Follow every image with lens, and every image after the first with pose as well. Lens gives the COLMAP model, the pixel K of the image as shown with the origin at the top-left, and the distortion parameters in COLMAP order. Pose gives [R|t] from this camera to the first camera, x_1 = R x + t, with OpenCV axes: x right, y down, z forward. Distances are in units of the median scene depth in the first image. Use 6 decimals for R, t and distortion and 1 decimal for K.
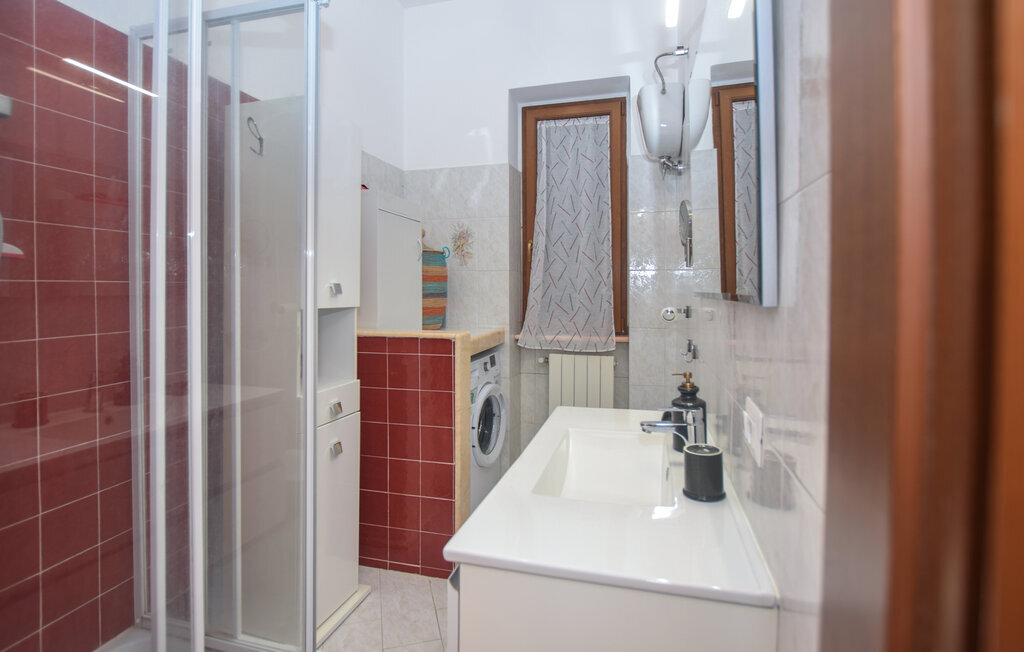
lens RADIAL K [[505.4, 0, 497.6], [0, 505.4, 288.5], [0, 0, 1]] dist [-0.027213, -0.000020]
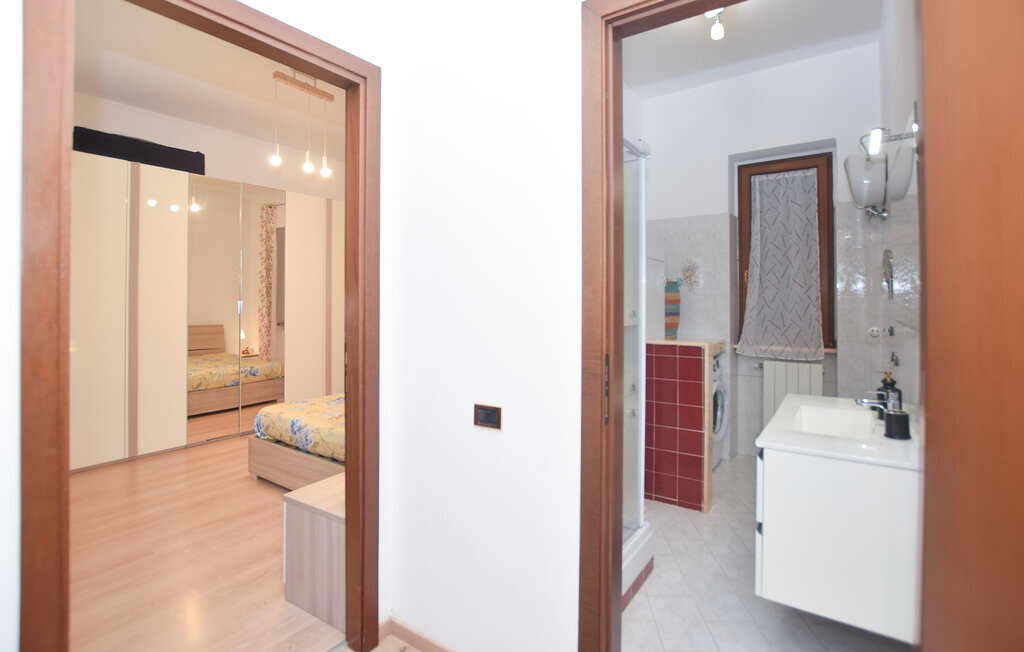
lens RADIAL K [[472.9, 0, 513.8], [0, 472.9, 295.3], [0, 0, 1]] dist [-0.021240, -0.000426]
pose [[0.945739, -0.004414, -0.324898, -0.107453], [0.002300, 0.999974, -0.006890, -0.027745], [0.324920, 0.005769, 0.945724, -0.319523]]
